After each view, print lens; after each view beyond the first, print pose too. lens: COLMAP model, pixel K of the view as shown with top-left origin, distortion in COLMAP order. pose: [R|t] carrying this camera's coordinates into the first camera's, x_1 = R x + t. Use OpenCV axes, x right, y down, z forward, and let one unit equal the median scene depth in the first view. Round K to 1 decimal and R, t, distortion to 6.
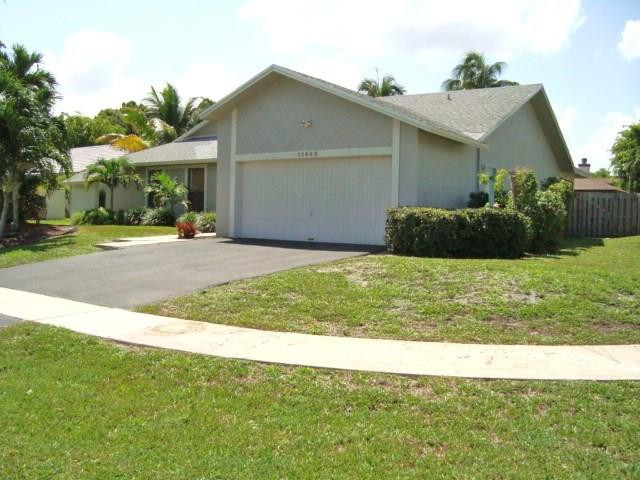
lens RADIAL K [[623.3, 0, 317.3], [0, 623.3, 241.3], [0, 0, 1]] dist [-0.216565, 0.247826]
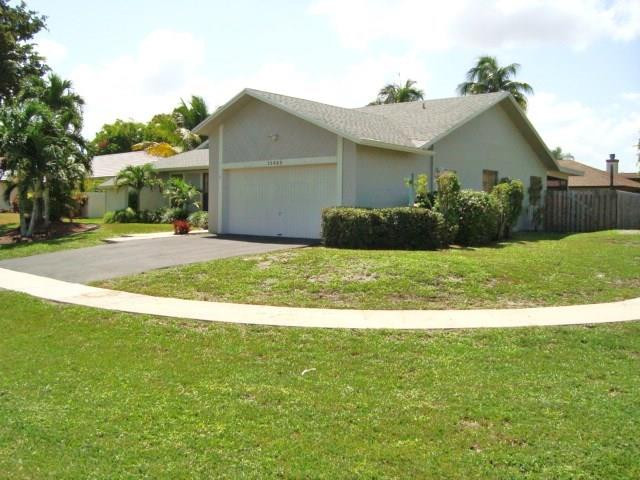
lens RADIAL K [[623.3, 0, 317.3], [0, 623.3, 241.3], [0, 0, 1]] dist [-0.216565, 0.247826]
pose [[0.993482, -0.002225, -0.113970, 0.151567], [0.002959, 0.999976, 0.006274, 0.001912], [0.113953, -0.006570, 0.993464, -0.129893]]
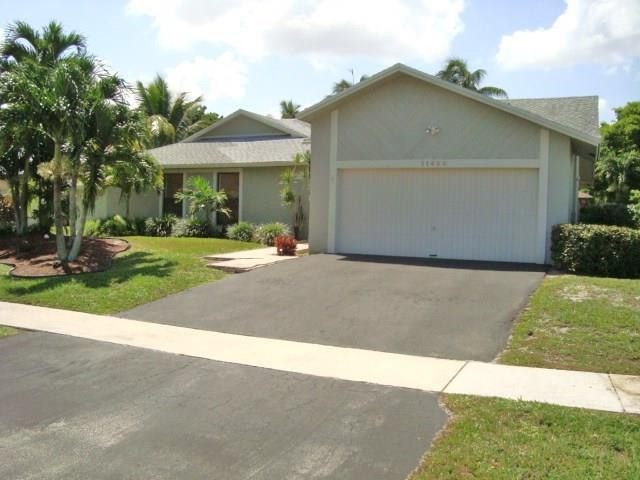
lens RADIAL K [[623.3, 0, 317.3], [0, 623.3, 241.3], [0, 0, 1]] dist [-0.216565, 0.247826]
pose [[0.983621, -0.003629, 0.180212, -0.265781], [0.003961, 0.999991, -0.001484, -0.018426], [-0.180205, 0.002173, 0.983627, 0.100350]]
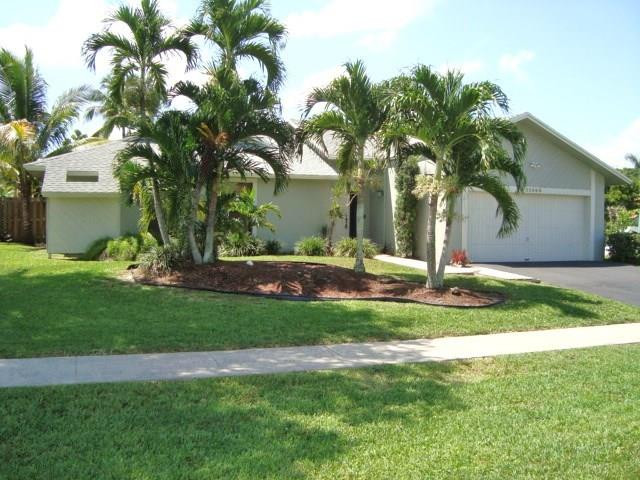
lens RADIAL K [[623.3, 0, 317.3], [0, 623.3, 241.3], [0, 0, 1]] dist [-0.216565, 0.247826]
pose [[0.573152, -0.034745, 0.818712, -0.943090], [0.036789, 0.999184, 0.016649, -0.057277], [-0.818623, 0.020577, 0.573962, 0.503129]]
